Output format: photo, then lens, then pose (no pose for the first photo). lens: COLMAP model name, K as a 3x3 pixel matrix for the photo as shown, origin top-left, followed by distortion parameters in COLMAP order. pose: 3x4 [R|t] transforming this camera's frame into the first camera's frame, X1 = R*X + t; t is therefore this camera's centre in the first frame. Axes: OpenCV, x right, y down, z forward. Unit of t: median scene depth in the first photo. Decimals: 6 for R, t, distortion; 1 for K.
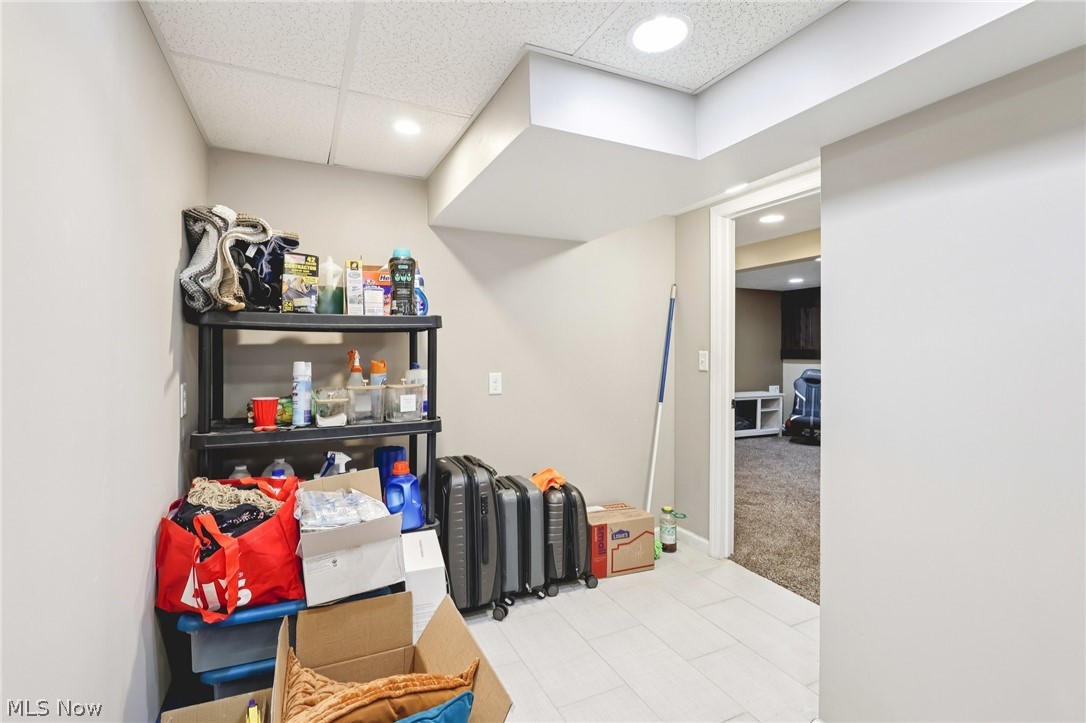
lens RADIAL K [[502.3, 0, 540.9], [0, 502.3, 350.0], [0, 0, 1]] dist [-0.001481, 0.000516]
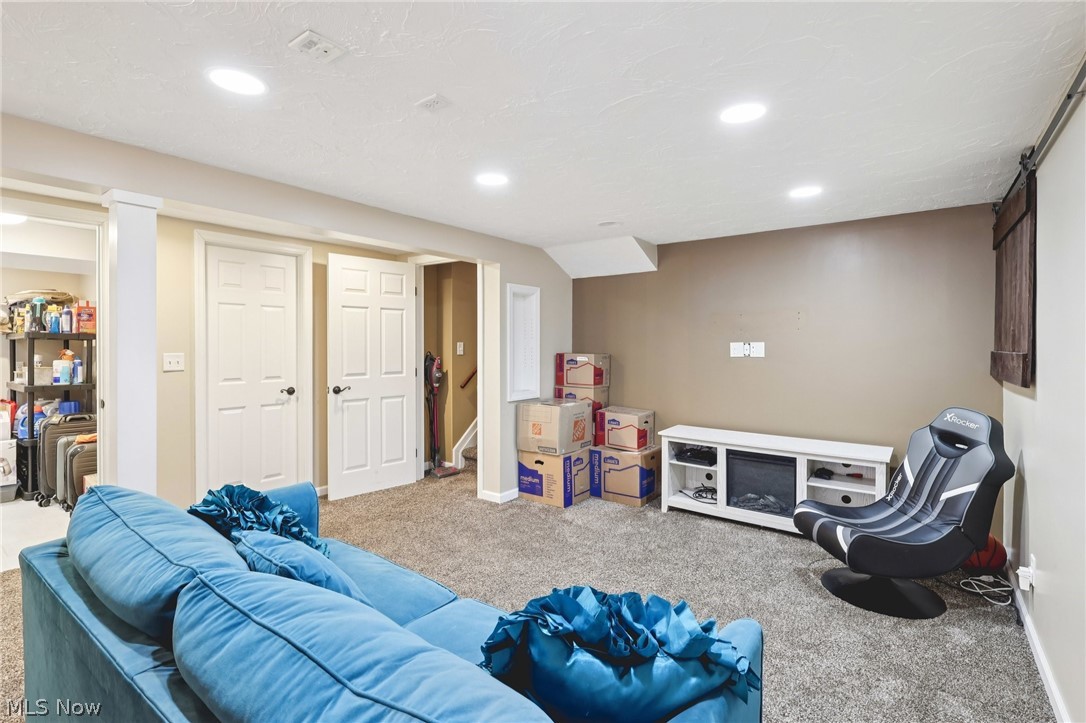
lens RADIAL K [[502.3, 0, 540.9], [0, 502.3, 350.0], [0, 0, 1]] dist [-0.001481, 0.000516]
pose [[0.461009, 0.004499, -0.887384, 0.736301], [-0.002193, 0.999990, 0.003930, -0.003967], [0.887393, 0.000134, 0.461014, 0.567434]]
